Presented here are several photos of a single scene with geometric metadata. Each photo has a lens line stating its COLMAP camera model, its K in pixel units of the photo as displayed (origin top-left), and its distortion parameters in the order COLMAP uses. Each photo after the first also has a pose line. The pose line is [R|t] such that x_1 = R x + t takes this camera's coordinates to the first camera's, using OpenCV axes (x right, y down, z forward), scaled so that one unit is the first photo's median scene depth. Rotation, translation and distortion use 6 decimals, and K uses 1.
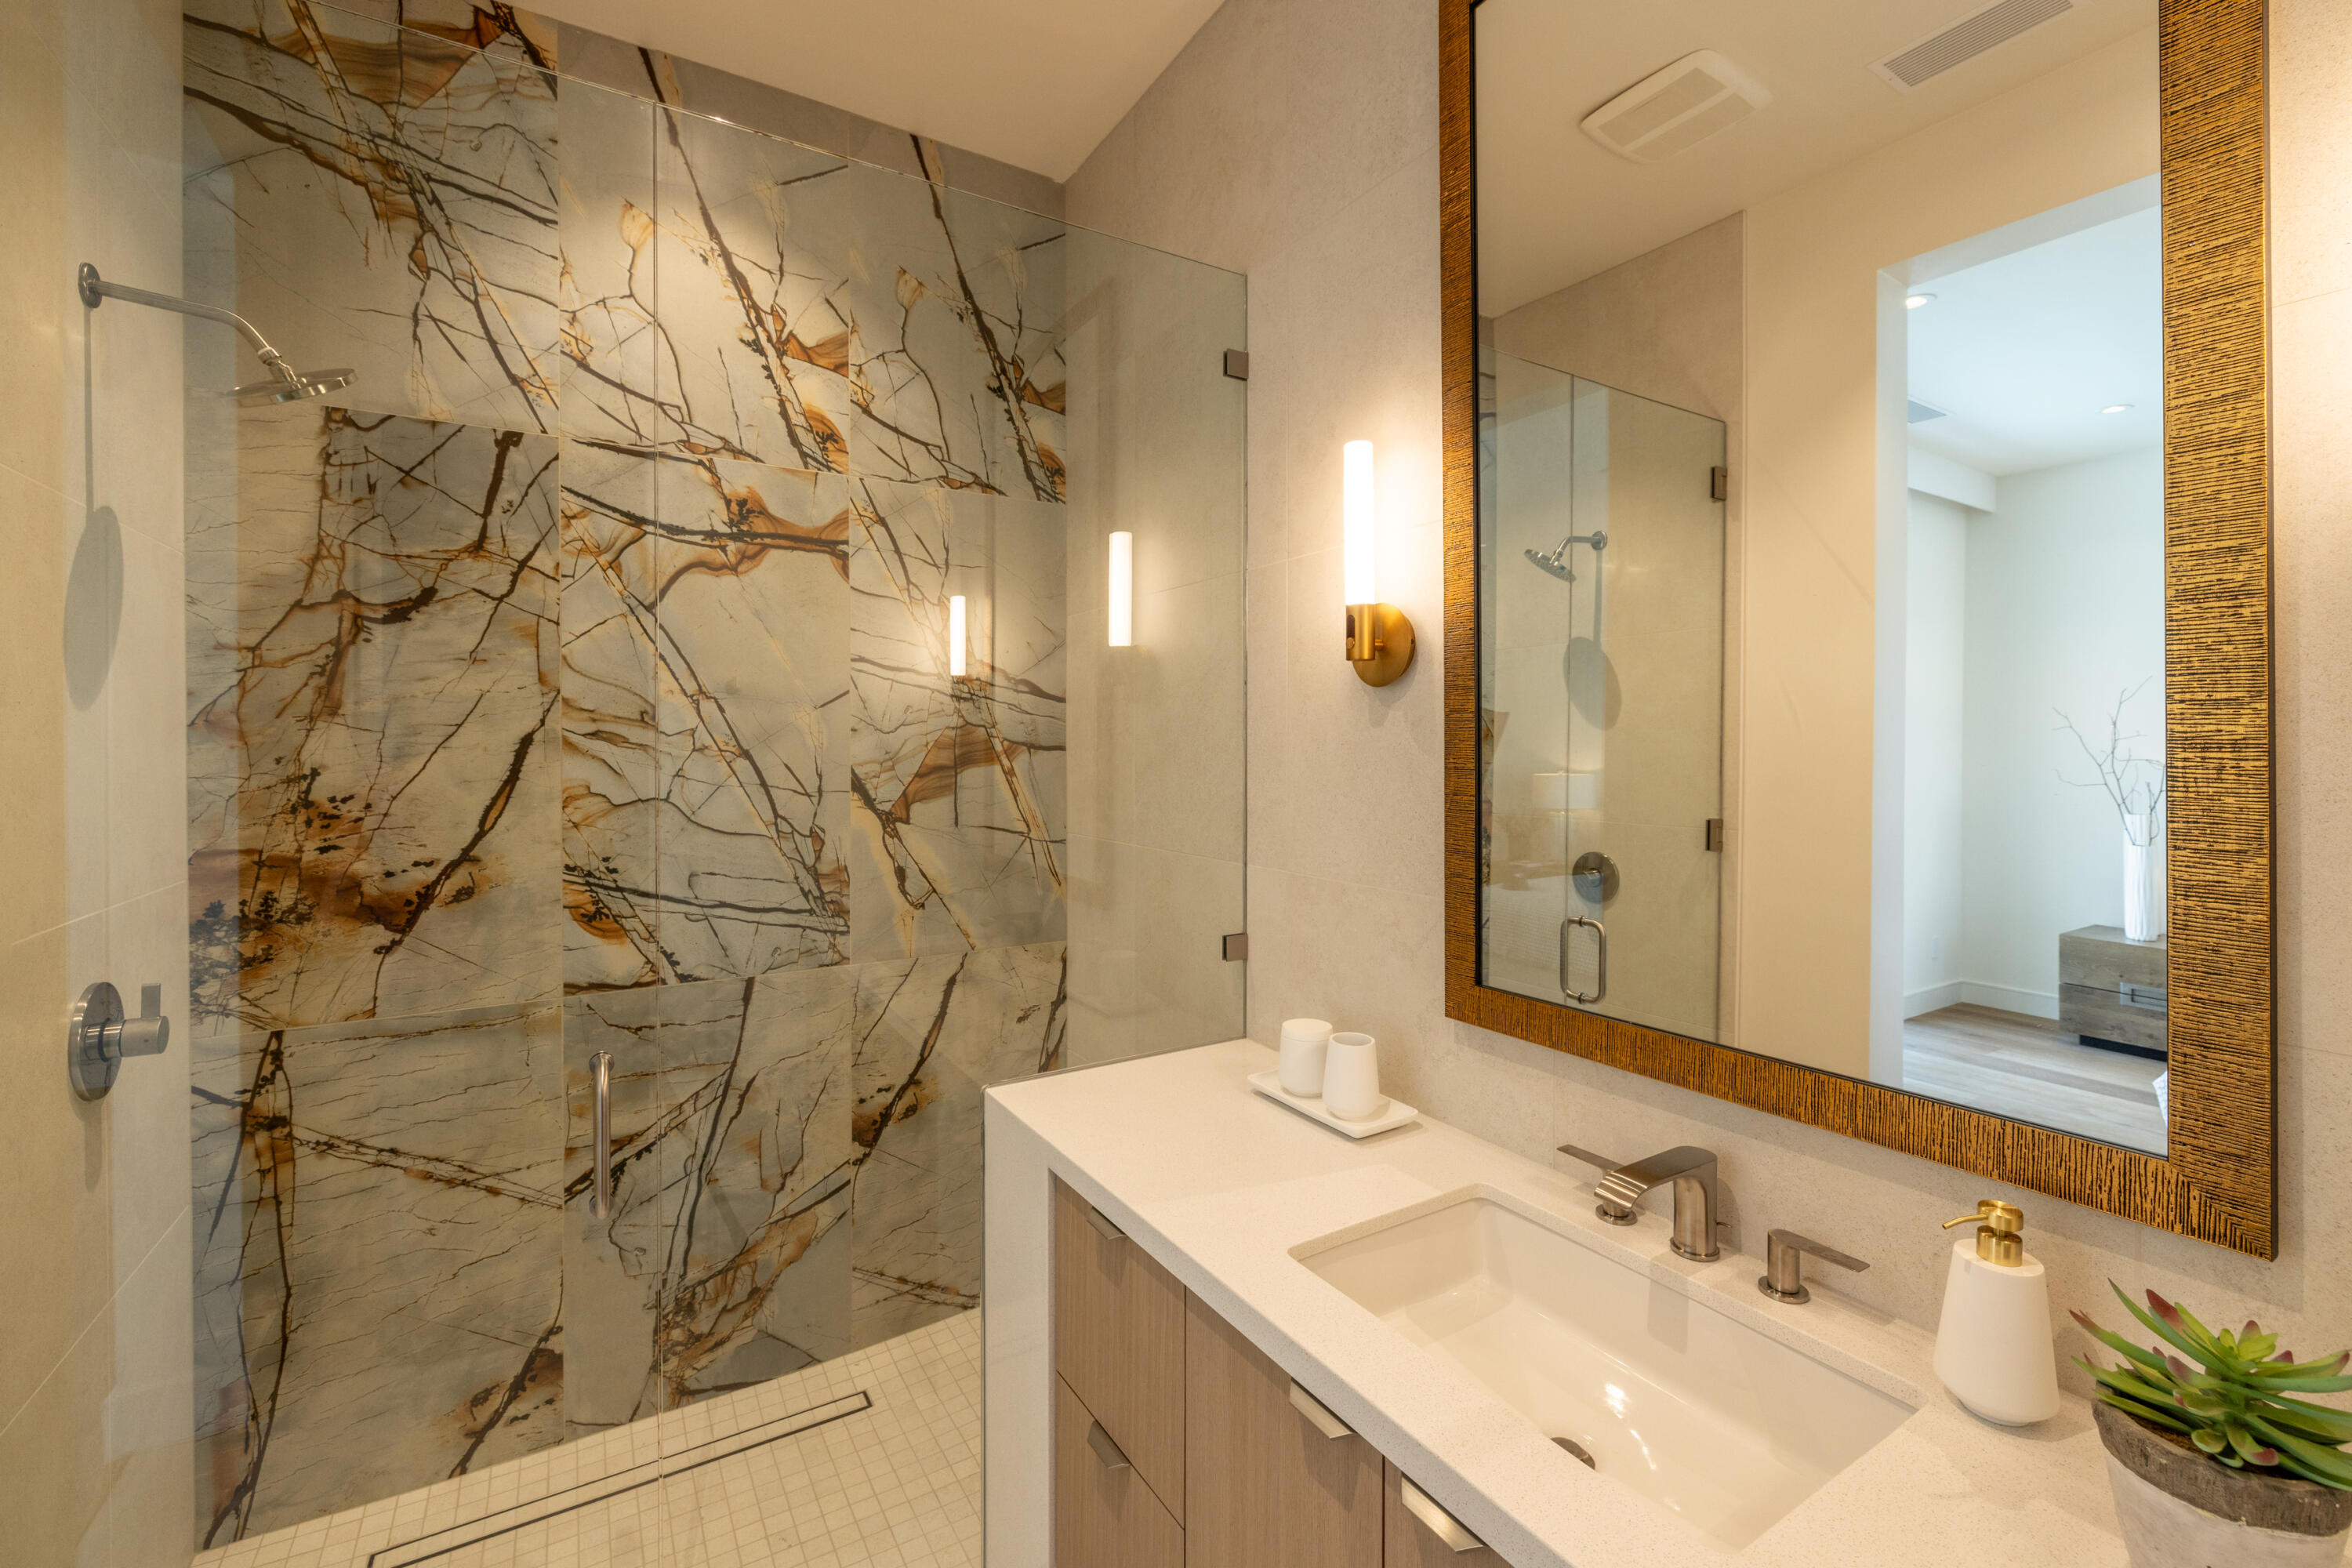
lens RADIAL K [[990.1, 0, 1177.1], [0, 990.1, 787.3], [0, 0, 1]] dist [-0.000177, 0.000053]
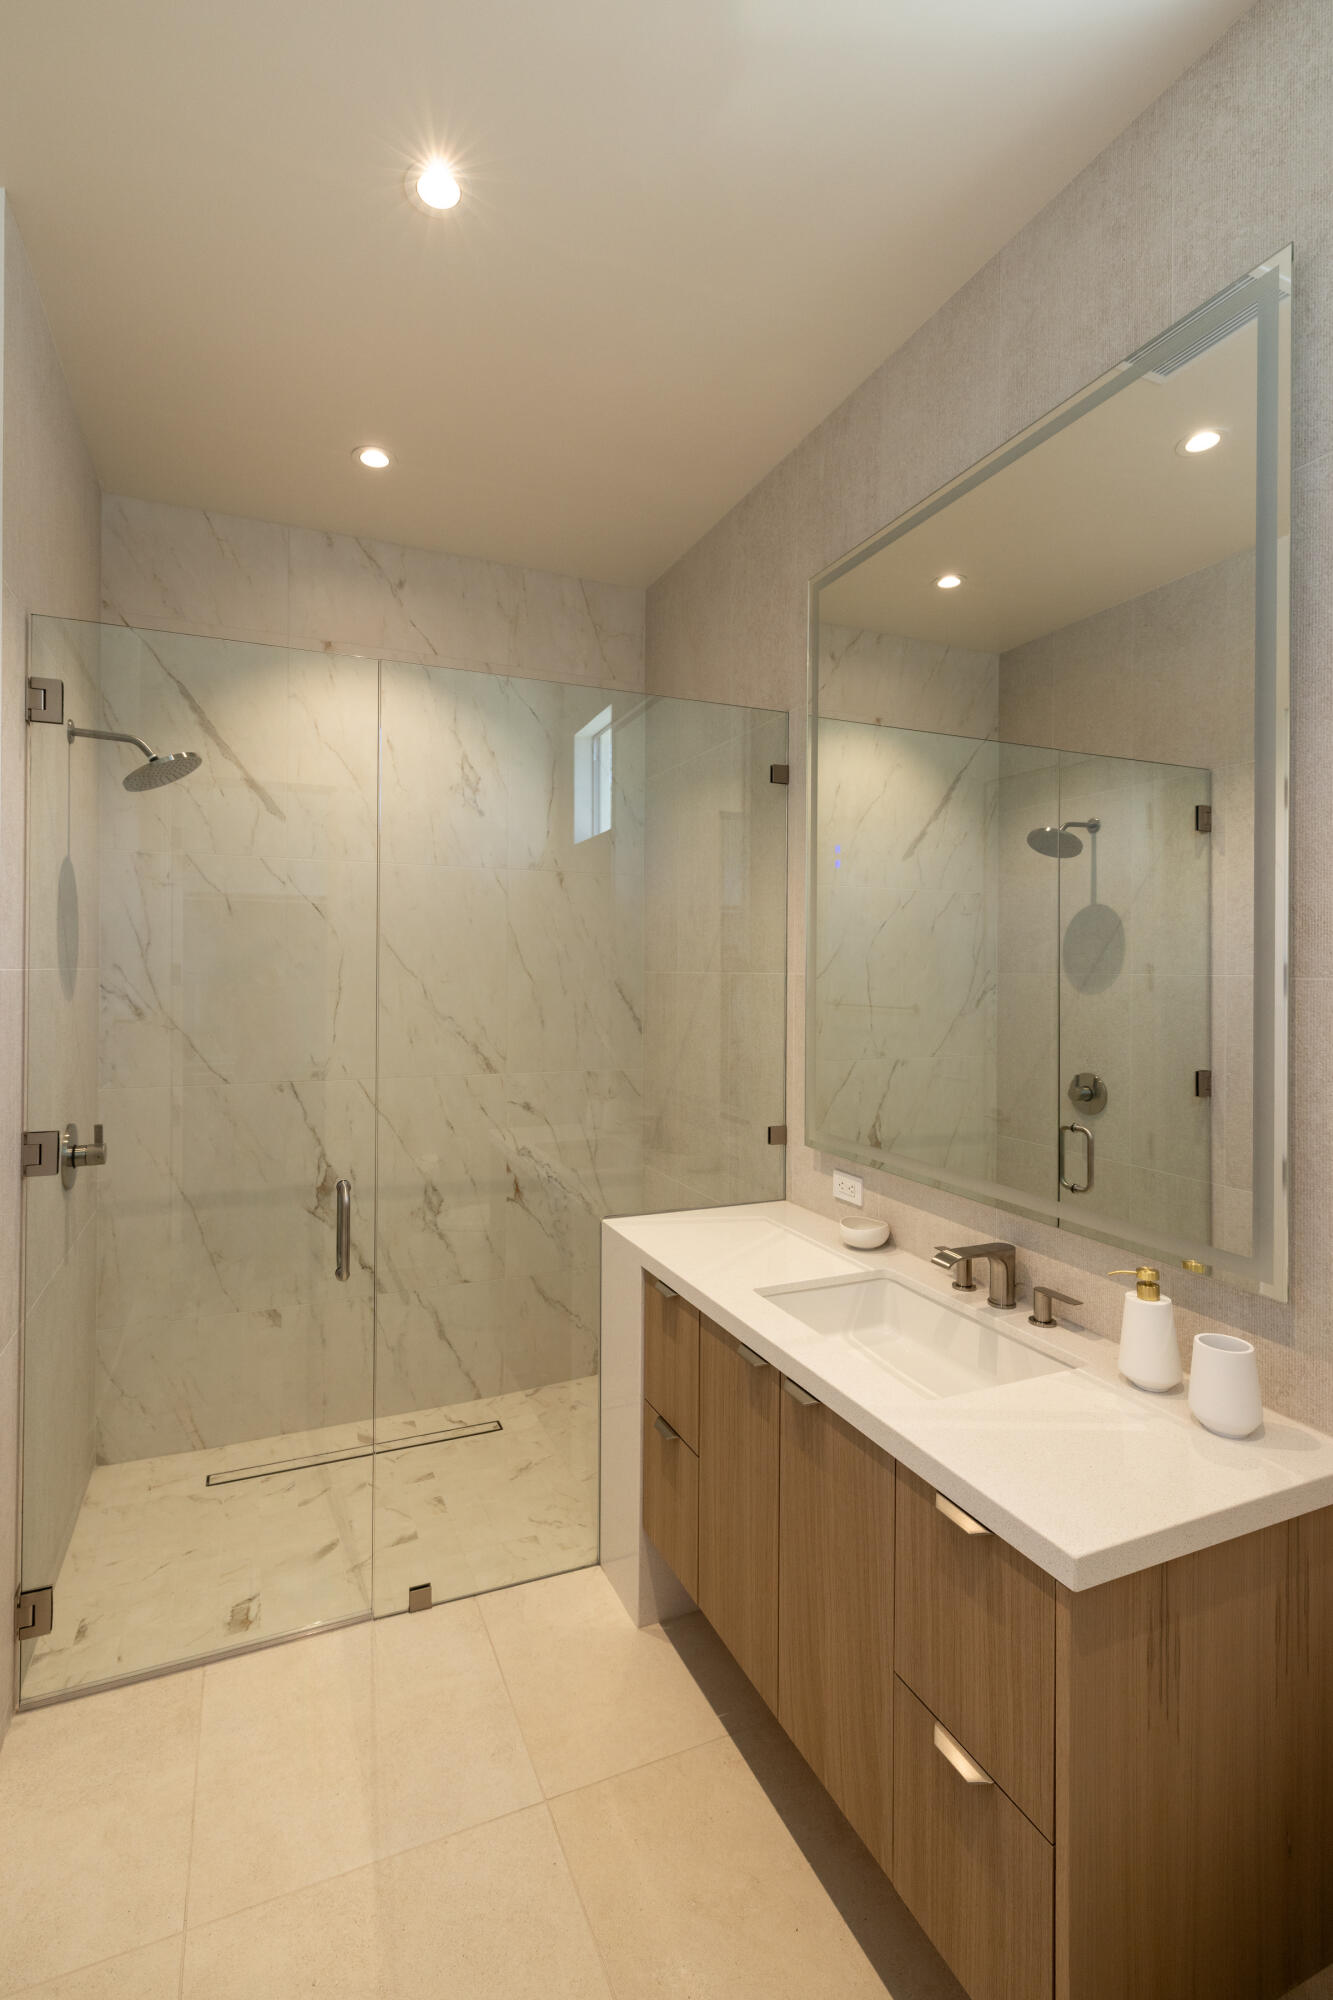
lens RADIAL K [[841.9, 0, 663.7], [0, 841.9, 1002.0], [0, 0, 1]] dist [-0.000177, 0.000053]
pose [[0.988657, -0.005276, -0.150099, 0.154924], [0.002228, 0.999788, -0.020465, -0.014743], [0.150175, 0.019898, 0.988459, -0.460001]]
